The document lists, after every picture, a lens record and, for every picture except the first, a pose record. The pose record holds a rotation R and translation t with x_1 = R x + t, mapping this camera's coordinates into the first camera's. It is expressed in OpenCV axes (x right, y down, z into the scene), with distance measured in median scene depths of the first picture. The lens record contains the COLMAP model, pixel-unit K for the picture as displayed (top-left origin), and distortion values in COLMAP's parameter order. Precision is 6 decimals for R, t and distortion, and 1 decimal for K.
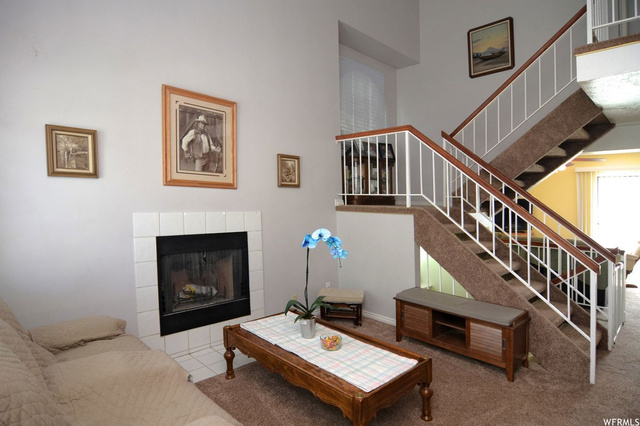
lens RADIAL K [[415.0, 0, 317.6], [0, 415.0, 233.7], [0, 0, 1]] dist [-0.002924, -0.001292]
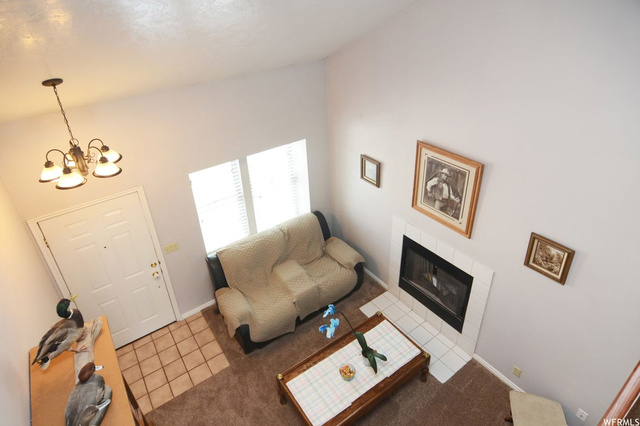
lens RADIAL K [[390.6, 0, 319.5], [0, 390.6, 179.9], [0, 0, 1]] dist [-0.000923, -0.000767]
pose [[-0.233059, 0.489990, -0.839996, 0.680062], [0.016262, 0.865625, 0.500428, -0.778529], [0.972327, 0.102969, -0.209709, 0.889177]]
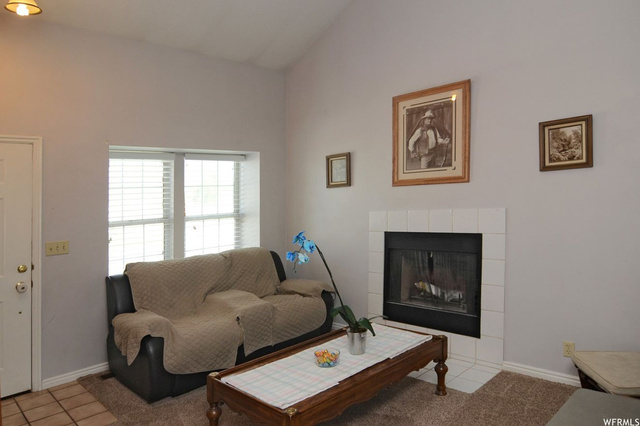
lens RADIAL K [[438.8, 0, 330.8], [0, 438.8, 213.0], [0, 0, 1]] dist [-0.007197, -0.005471]
pose [[-0.066896, 0.014490, -0.997655, 0.761608], [-0.031169, 0.999376, 0.016605, -0.054987], [0.997273, 0.032207, -0.066403, 0.842439]]
